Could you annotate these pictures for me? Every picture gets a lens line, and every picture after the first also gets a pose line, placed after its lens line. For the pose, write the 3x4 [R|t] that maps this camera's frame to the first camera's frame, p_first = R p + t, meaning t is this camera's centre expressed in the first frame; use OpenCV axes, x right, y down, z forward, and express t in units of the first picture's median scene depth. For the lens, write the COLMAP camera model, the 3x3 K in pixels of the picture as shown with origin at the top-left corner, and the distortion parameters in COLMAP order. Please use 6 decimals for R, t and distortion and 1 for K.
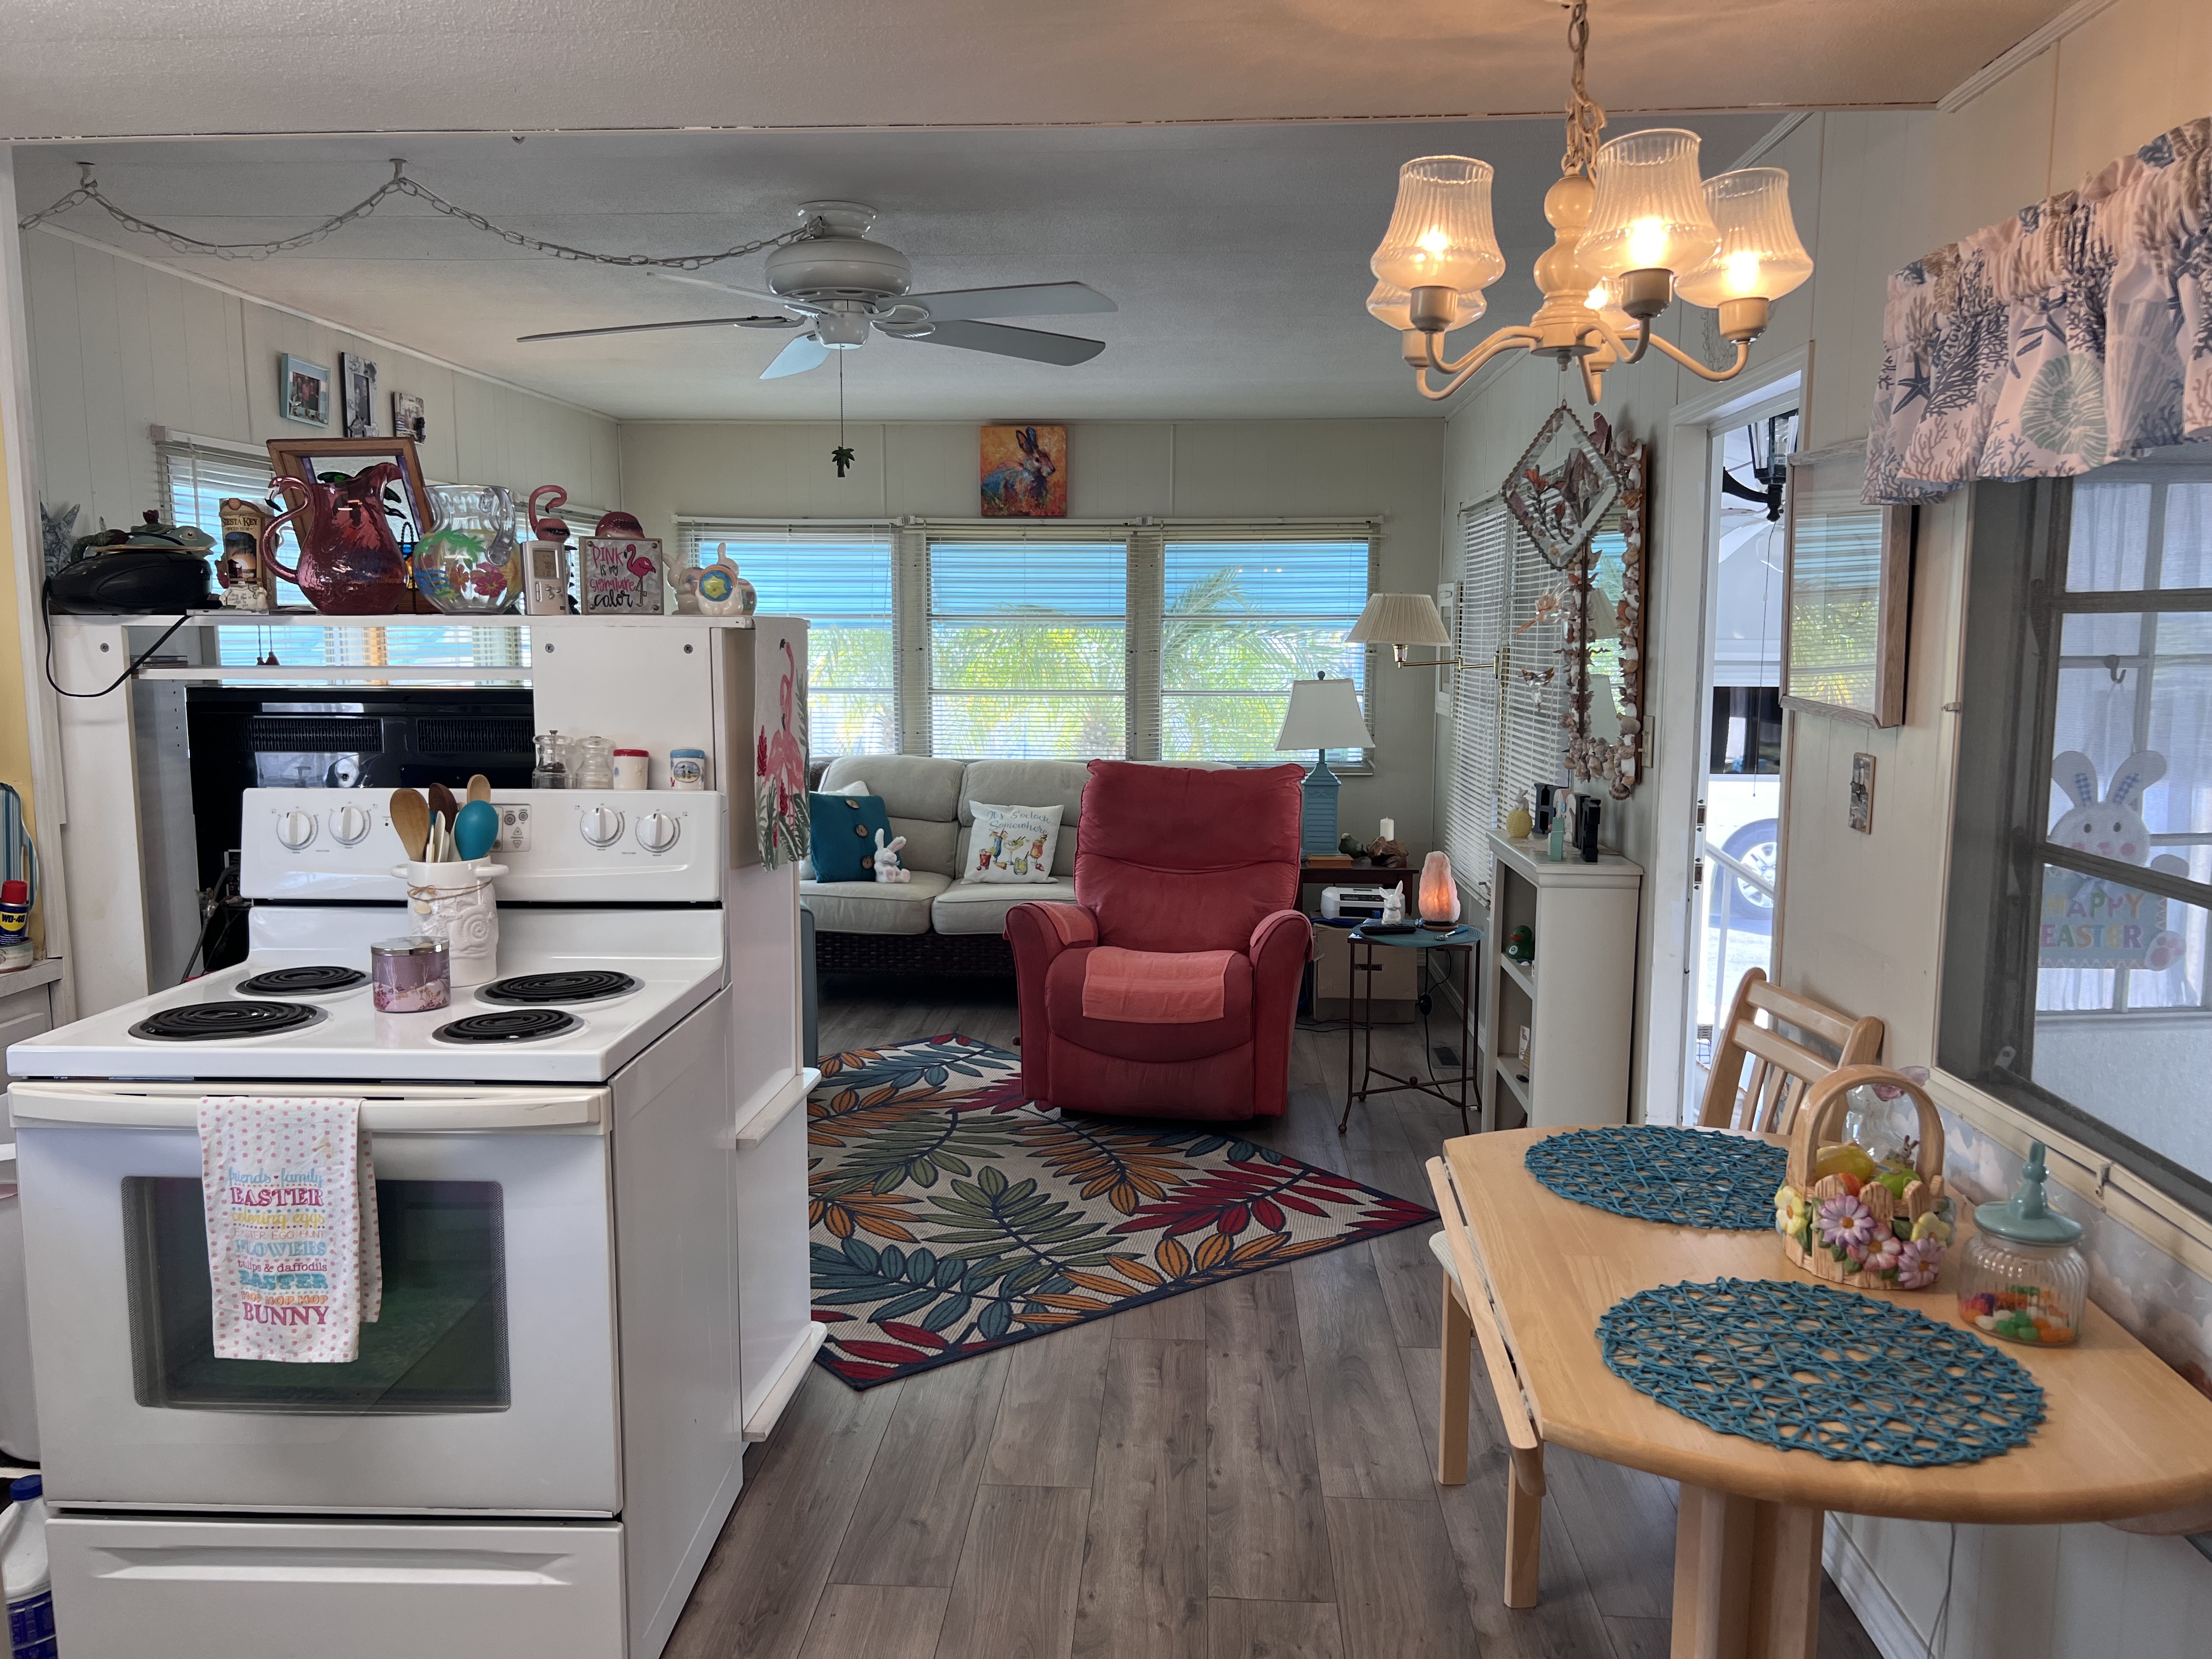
lens RADIAL K [[1696.9, 0, 1106.0], [0, 1696.9, 829.5], [0, 0, 1]] dist [0.114977, -0.136828]
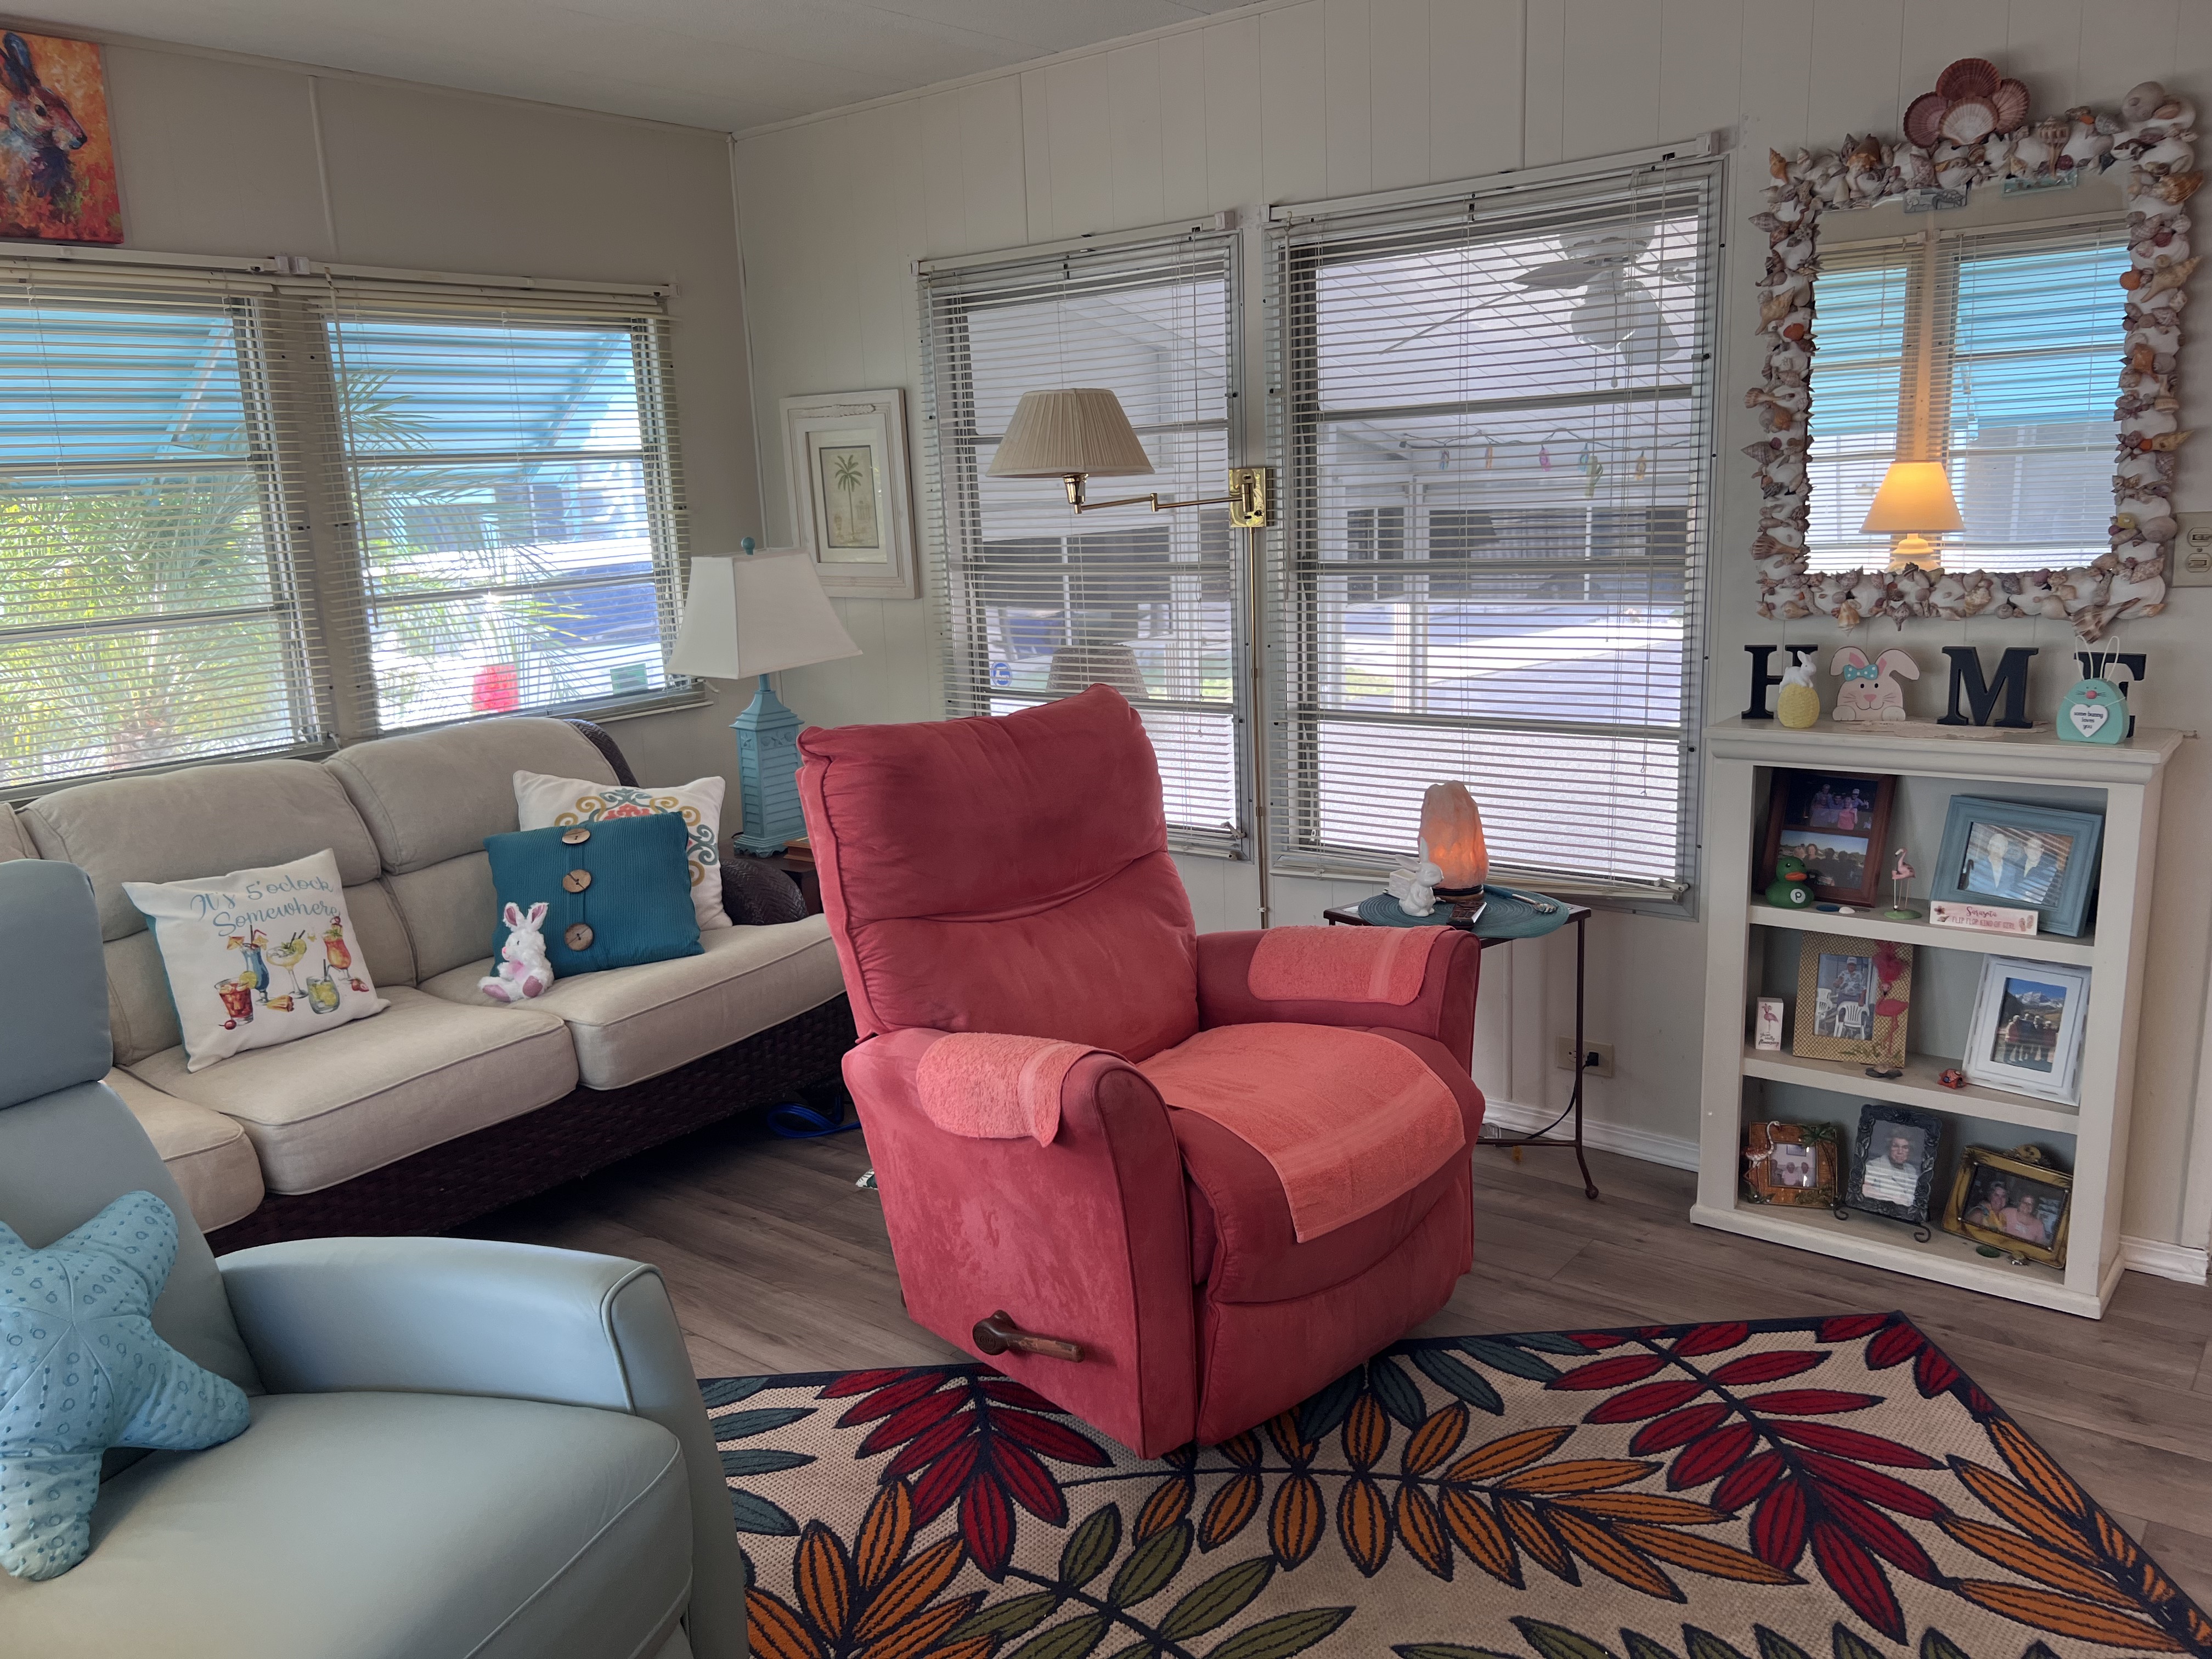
lens RADIAL K [[1665.6, 0, 1140.8], [0, 1665.6, 828.4], [0, 0, 1]] dist [0.041106, -0.049077]
pose [[0.557014, -0.200544, 0.805927, -0.307518], [0.136087, 0.979331, 0.149637, -0.065928], [-0.819278, 0.026326, 0.572792, 0.580819]]
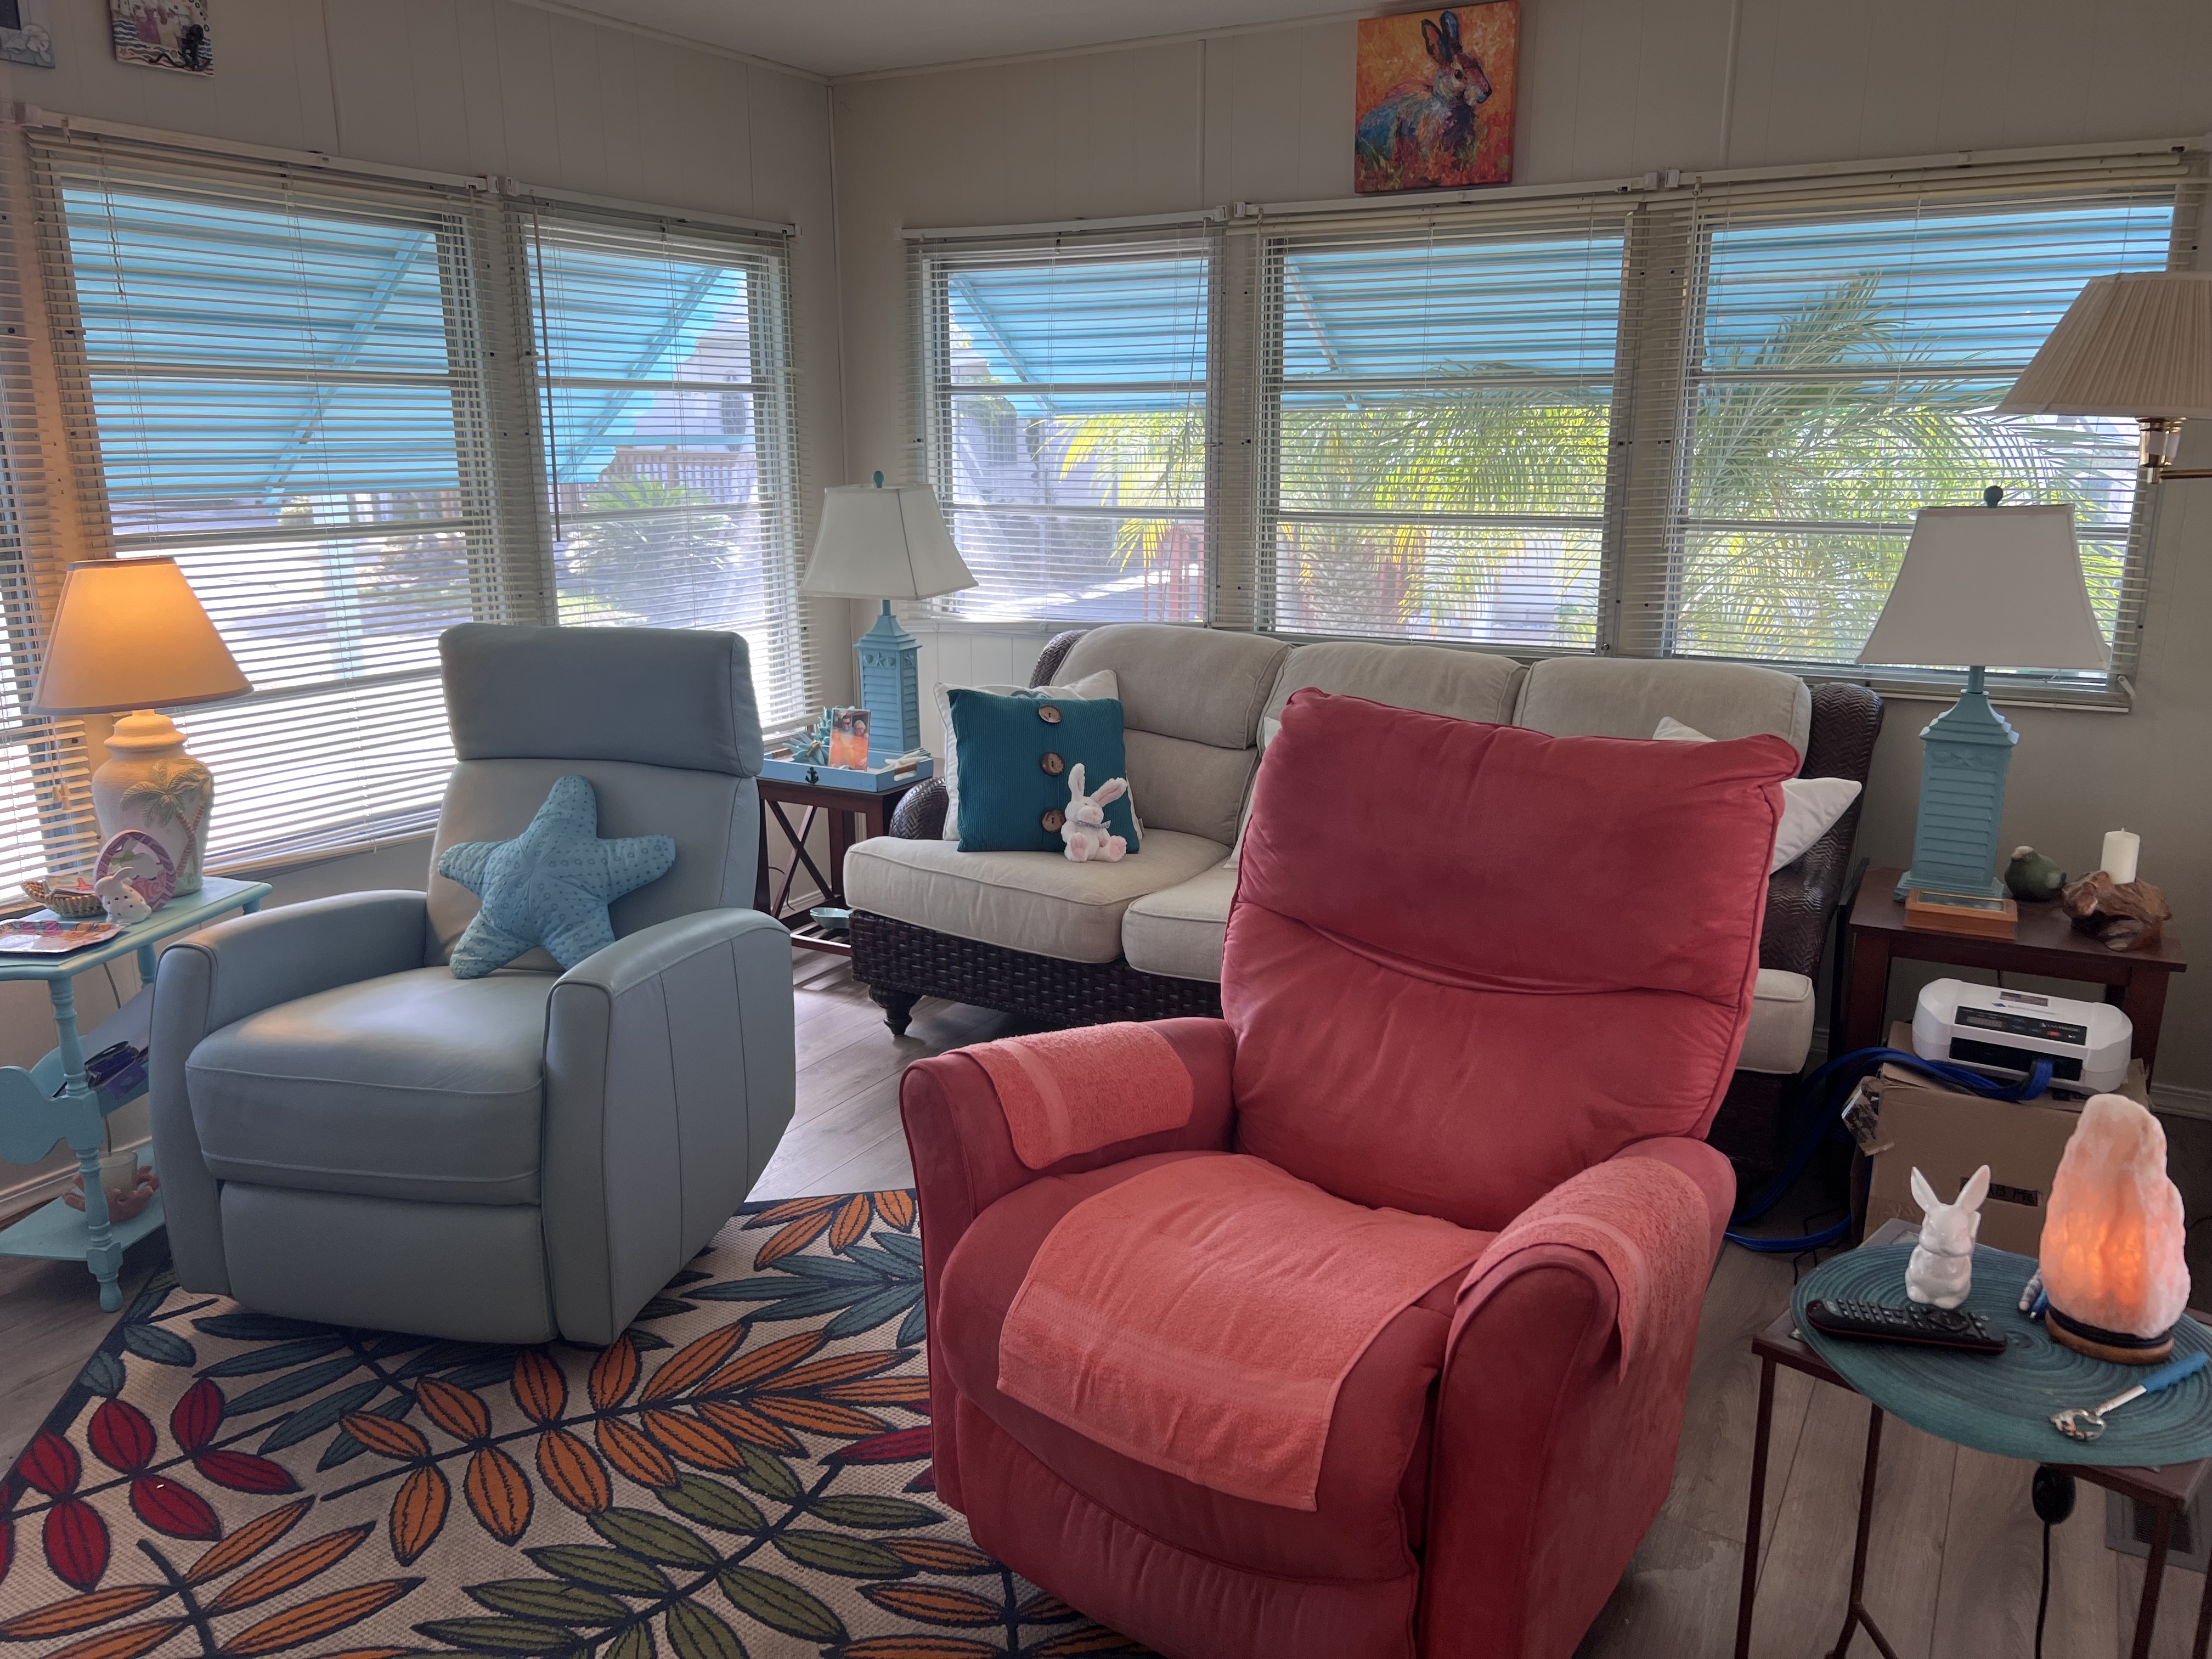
lens RADIAL K [[1703.3, 0, 1084.4], [0, 1703.3, 838.6], [0, 0, 1]] dist [0.007317, 0.000978]
pose [[0.894571, 0.099104, -0.435800, 0.123442], [-0.048604, 0.990894, 0.125568, -0.048831], [0.444276, -0.091148, 0.891241, 0.515375]]
